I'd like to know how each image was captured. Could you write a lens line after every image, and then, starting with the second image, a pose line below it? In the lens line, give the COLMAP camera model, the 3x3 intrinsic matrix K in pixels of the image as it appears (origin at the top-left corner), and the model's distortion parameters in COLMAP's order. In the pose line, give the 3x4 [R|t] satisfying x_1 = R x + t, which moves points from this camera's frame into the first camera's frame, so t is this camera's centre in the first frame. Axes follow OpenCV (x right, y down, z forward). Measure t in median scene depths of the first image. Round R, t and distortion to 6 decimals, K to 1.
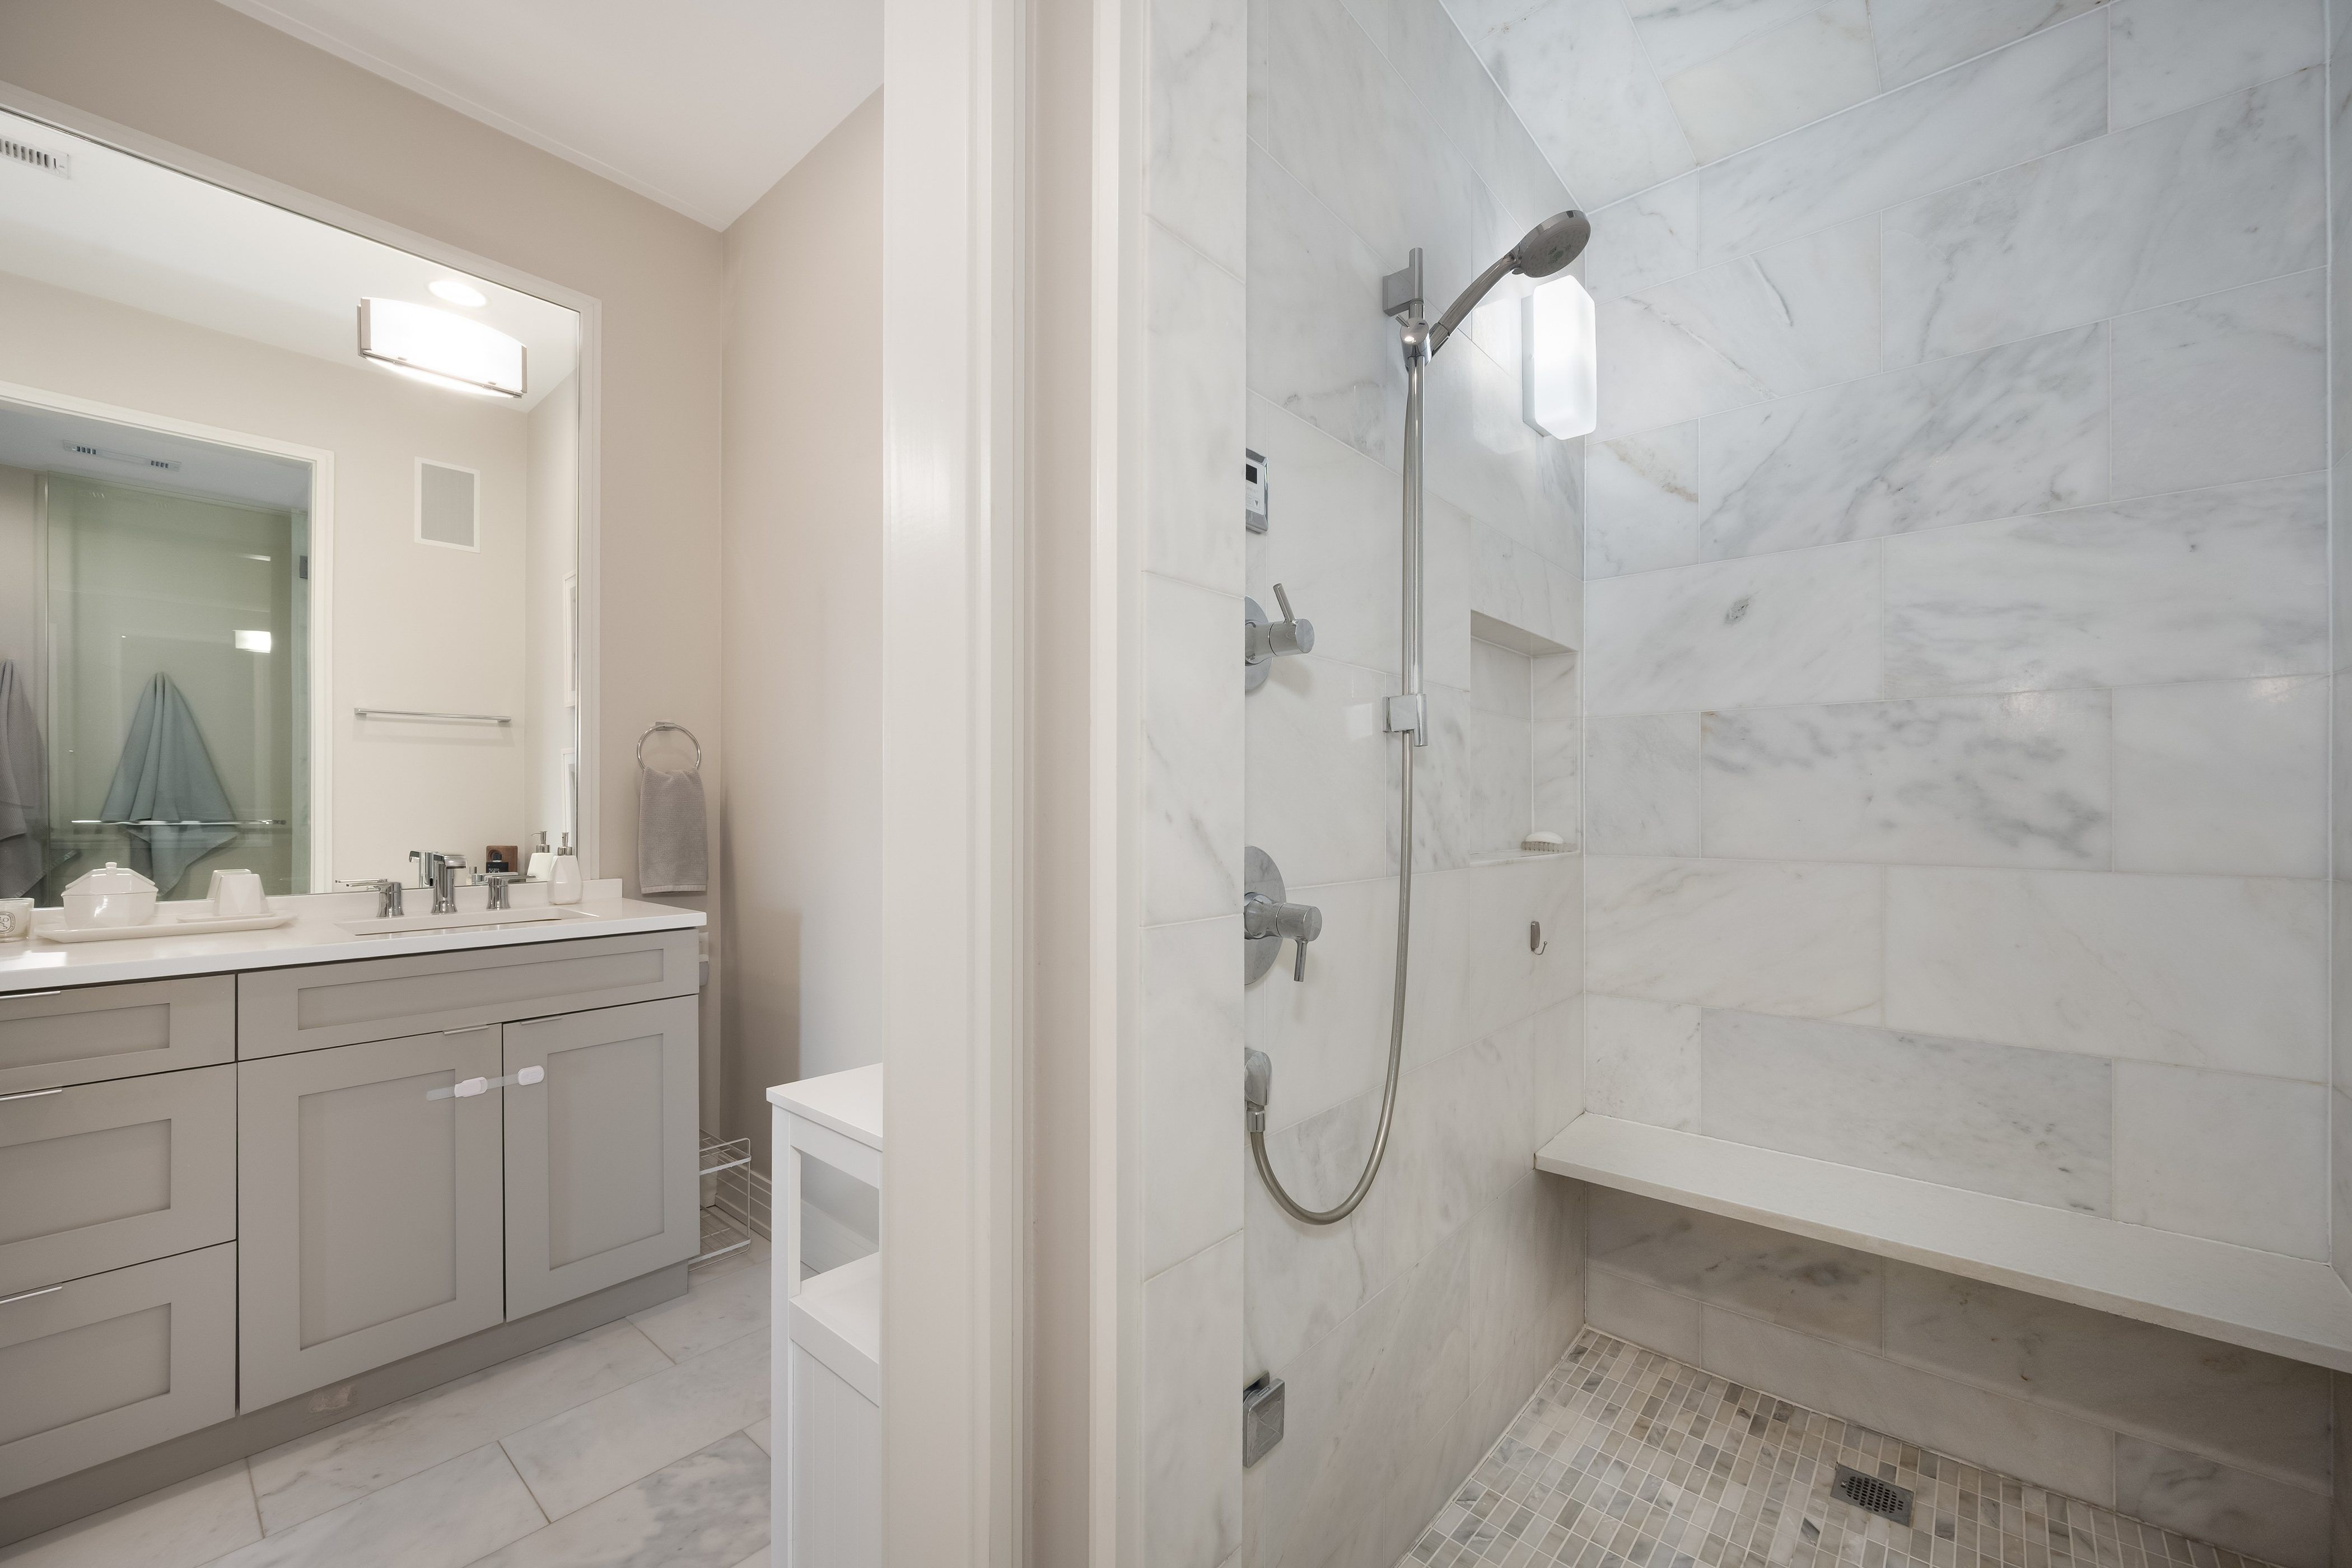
lens RADIAL K [[946.0, 0, 1177.2], [0, 946.0, 796.7], [0, 0, 1]] dist [-0.001092, -0.000397]
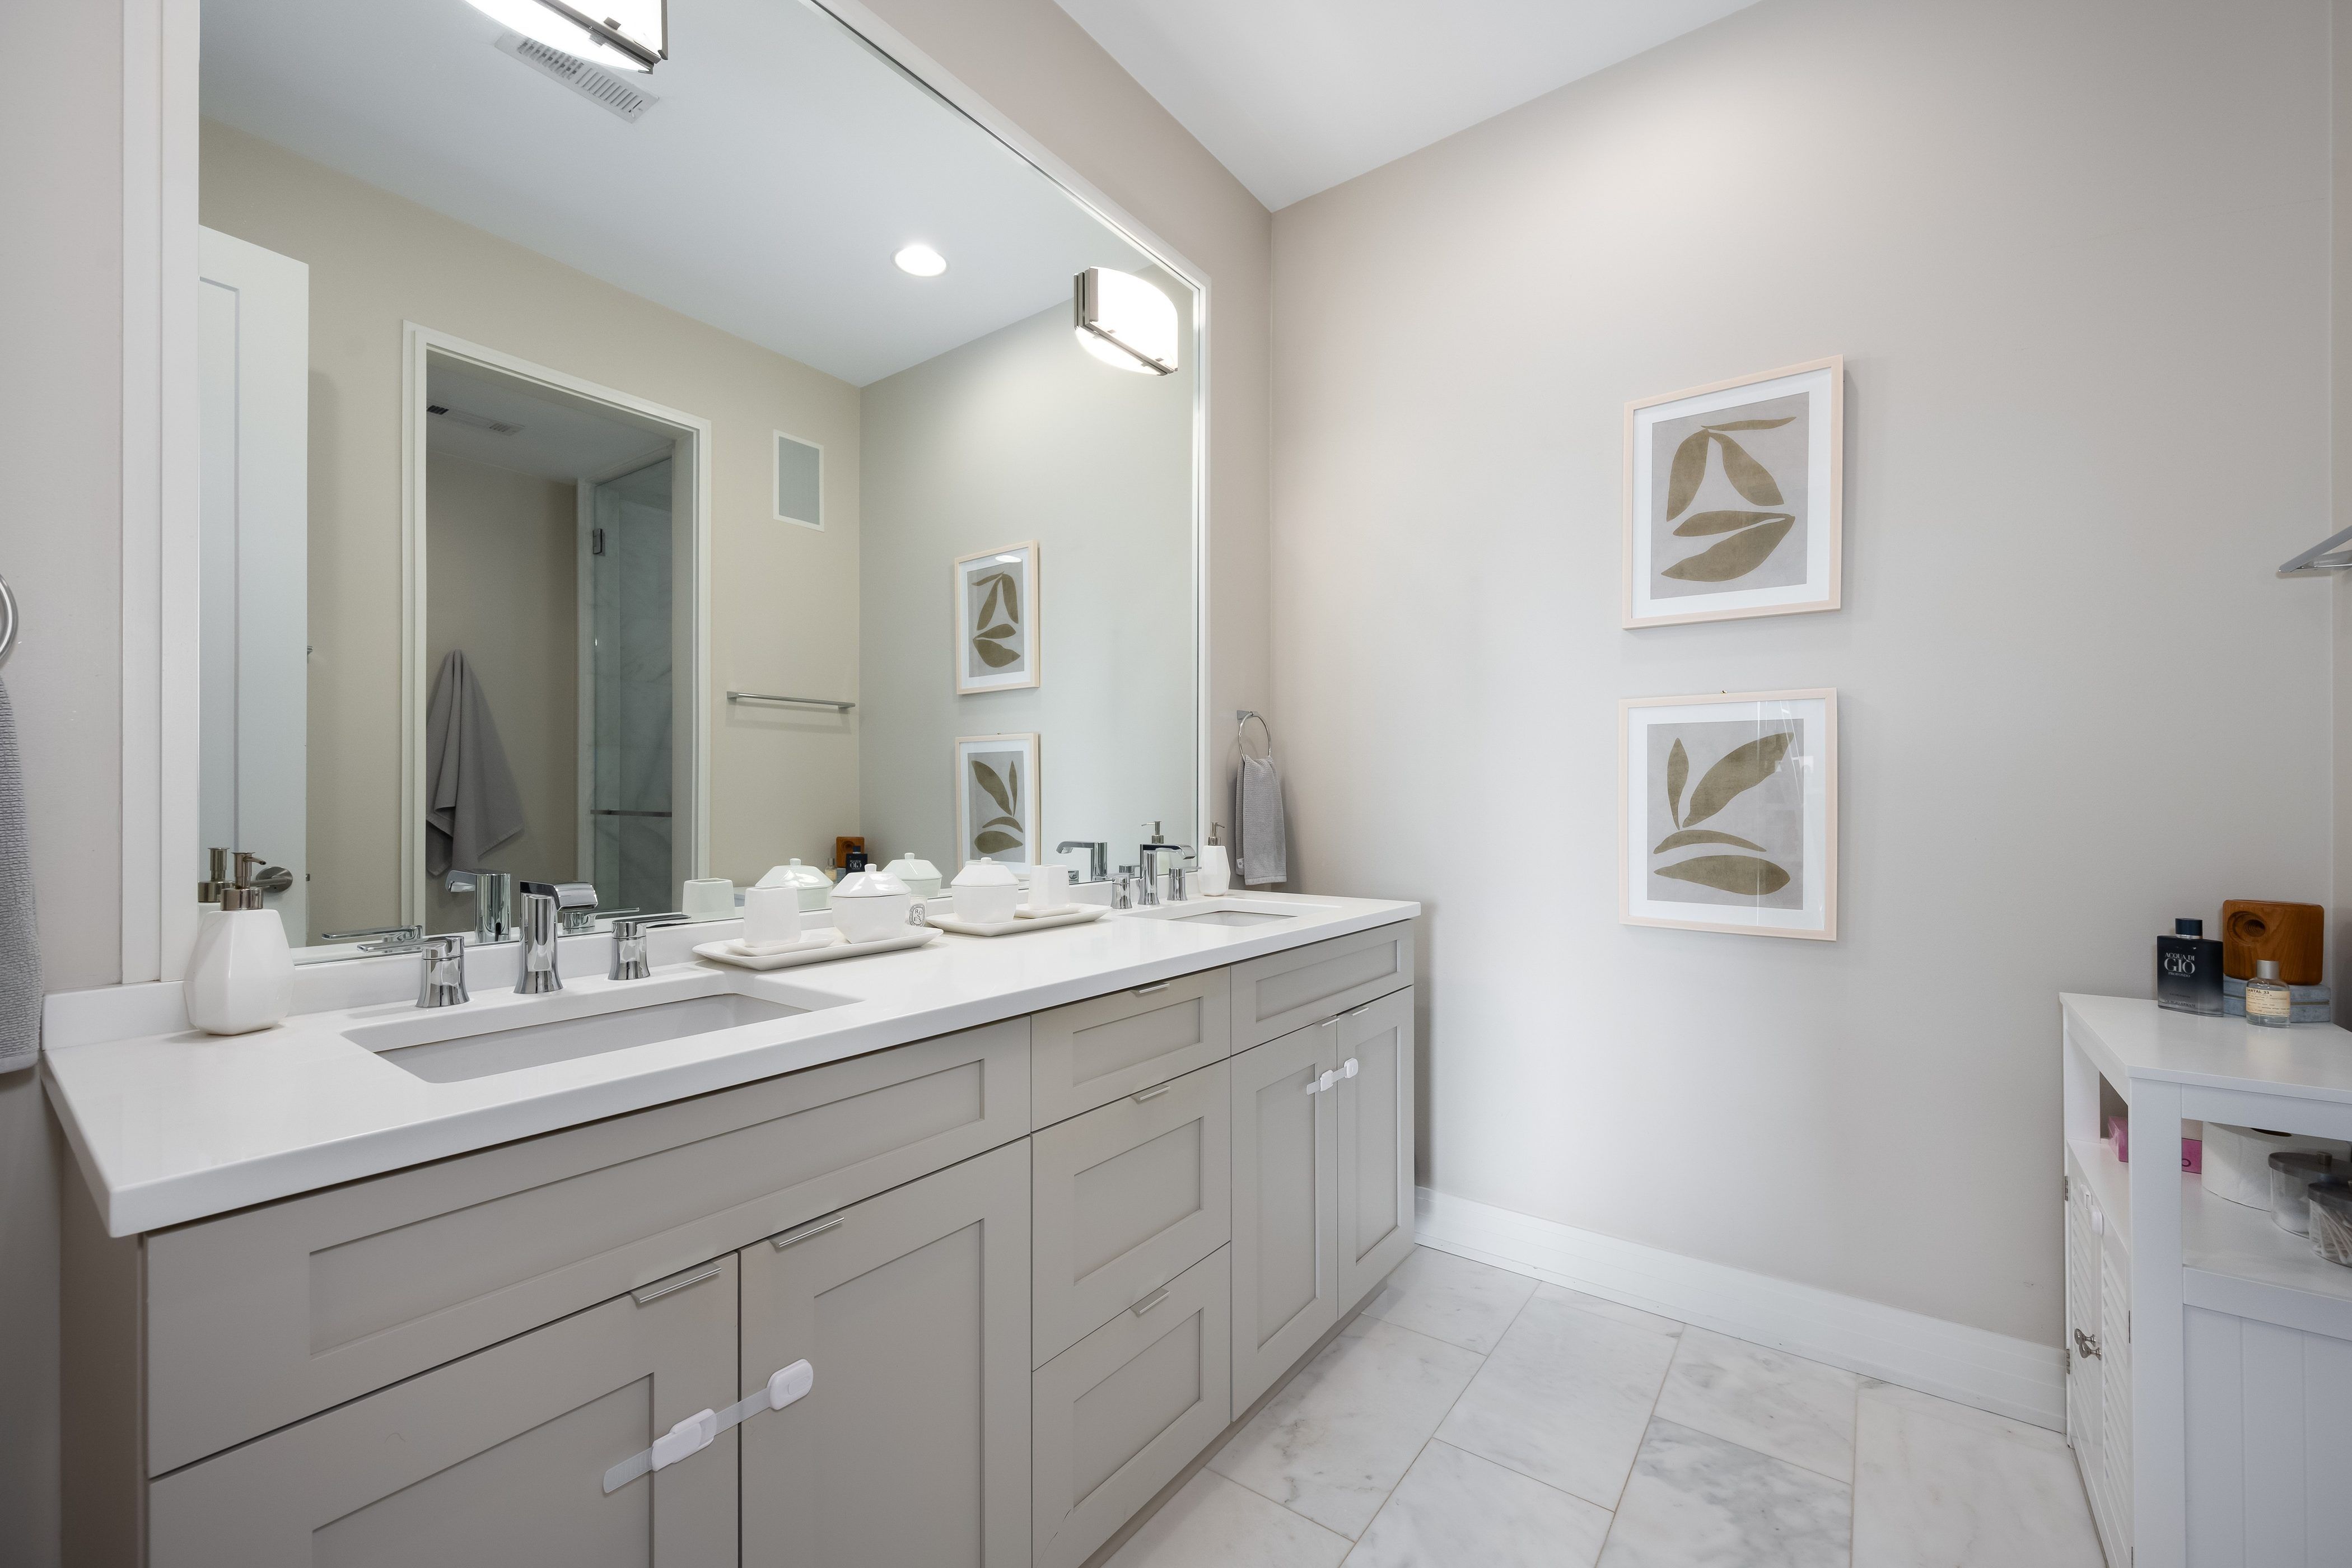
lens RADIAL K [[946.0, 0, 1173.4], [0, 946.0, 790.7], [0, 0, 1]] dist [-0.001092, -0.000397]
pose [[0.997488, 0.000993, 0.070834, -0.497948], [-0.001241, 0.999993, 0.003452, 0.001991], [-0.070830, -0.003531, 0.997482, 0.017436]]
